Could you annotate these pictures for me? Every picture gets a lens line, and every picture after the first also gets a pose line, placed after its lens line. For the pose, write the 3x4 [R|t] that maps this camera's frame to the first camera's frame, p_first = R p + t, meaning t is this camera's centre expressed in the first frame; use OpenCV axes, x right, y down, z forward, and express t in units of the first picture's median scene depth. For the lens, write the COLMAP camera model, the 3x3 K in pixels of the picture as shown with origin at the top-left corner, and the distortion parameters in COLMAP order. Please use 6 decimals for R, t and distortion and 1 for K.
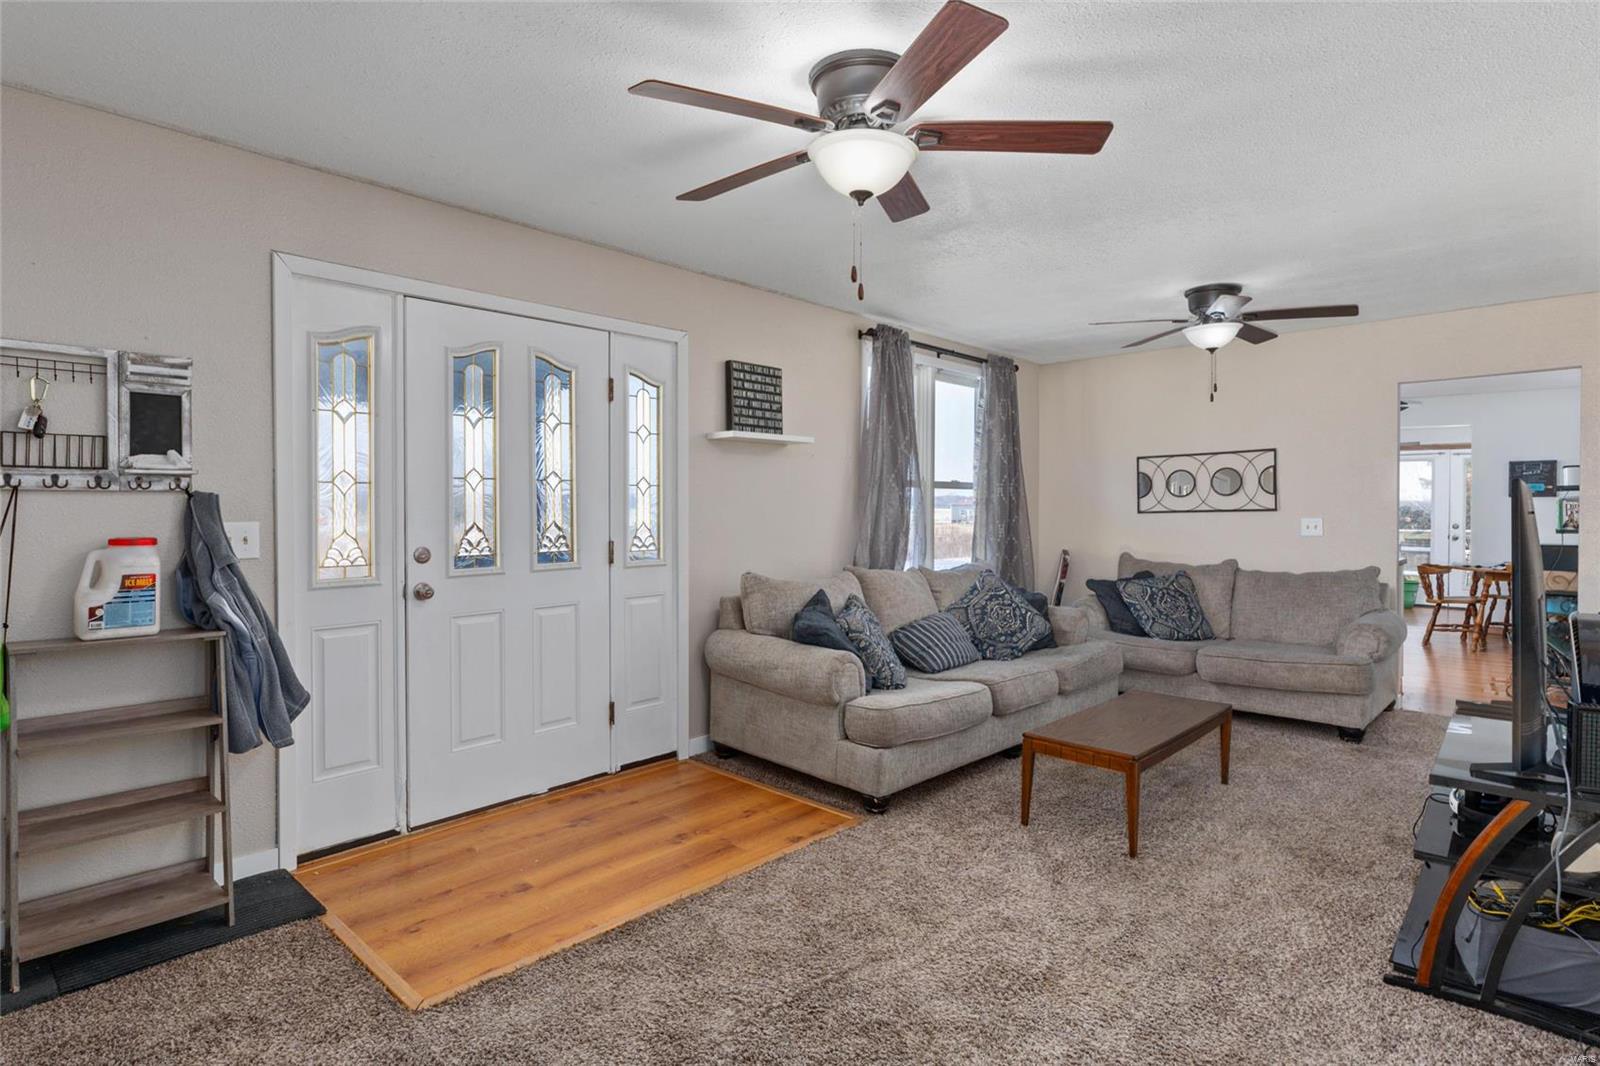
lens RADIAL K [[852.8, 0, 800.0], [0, 852.8, 533.0], [0, 0, 1]] dist [0.043902, -0.000464]
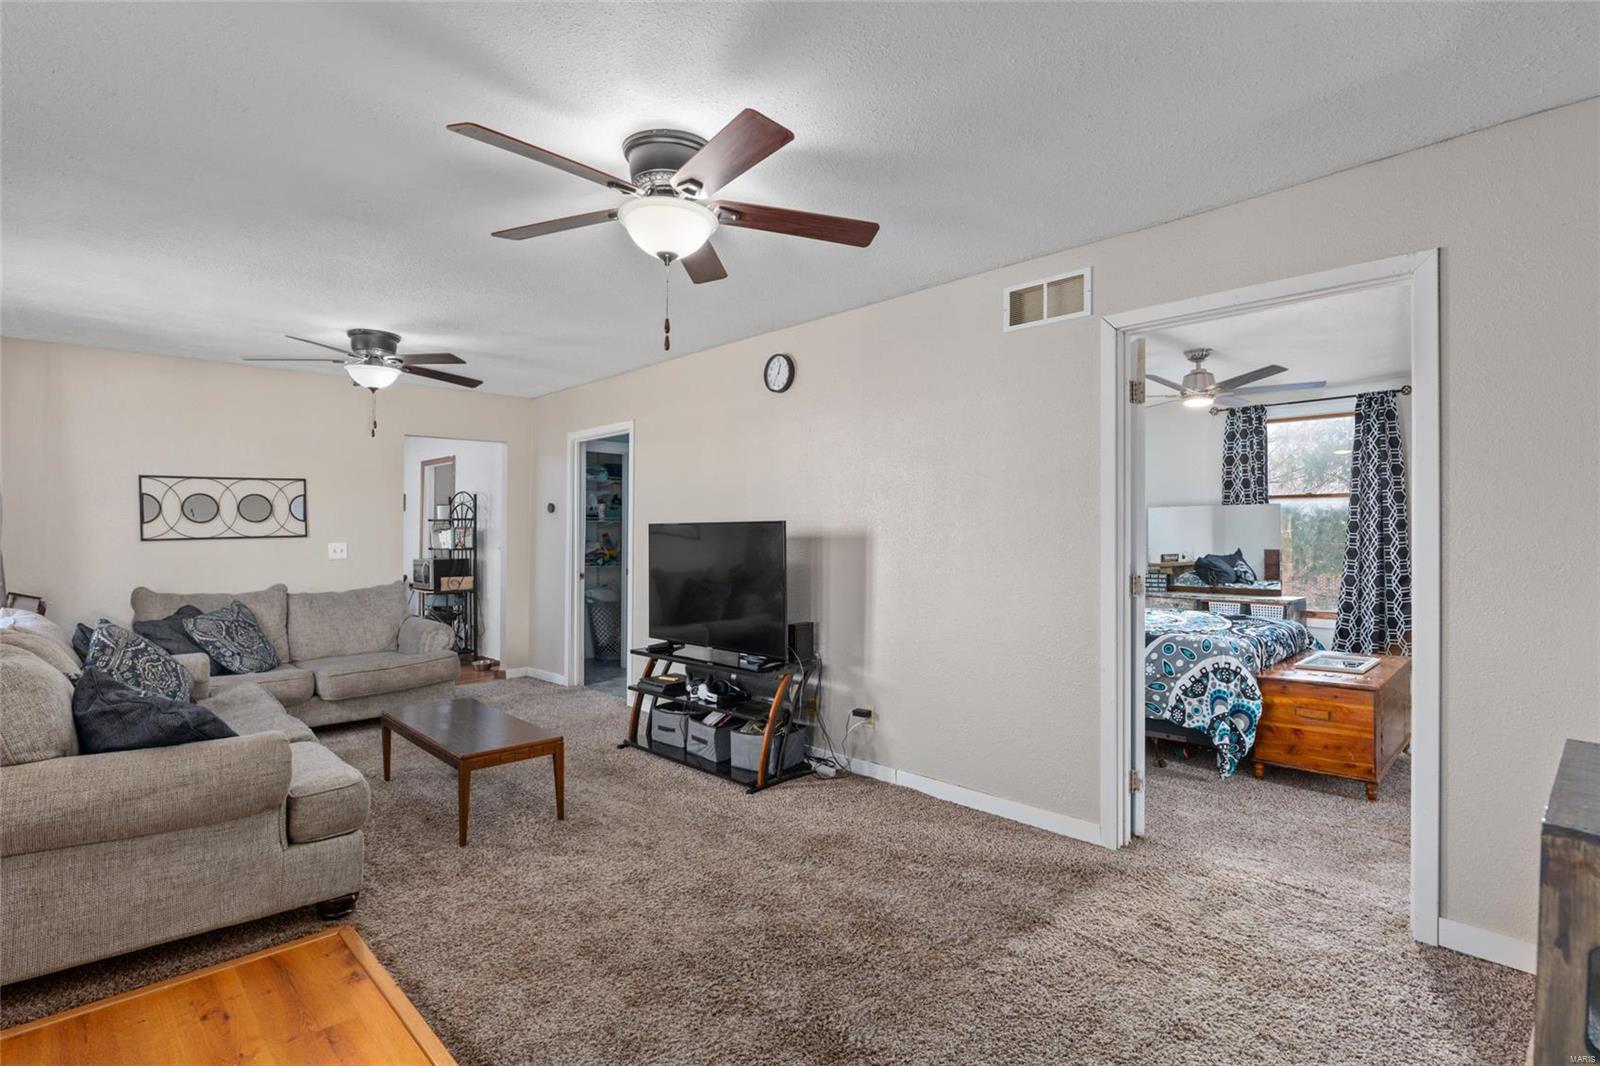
lens RADIAL K [[779.3, 0, 800.0], [0, 779.3, 533.0], [0, 0, 1]] dist [0.041809, 0.000440]
pose [[0.074752, -0.003278, 0.997197, -0.649127], [0.035499, 0.999370, 0.000624, -0.015600], [-0.996570, 0.035353, 0.074822, 0.531138]]
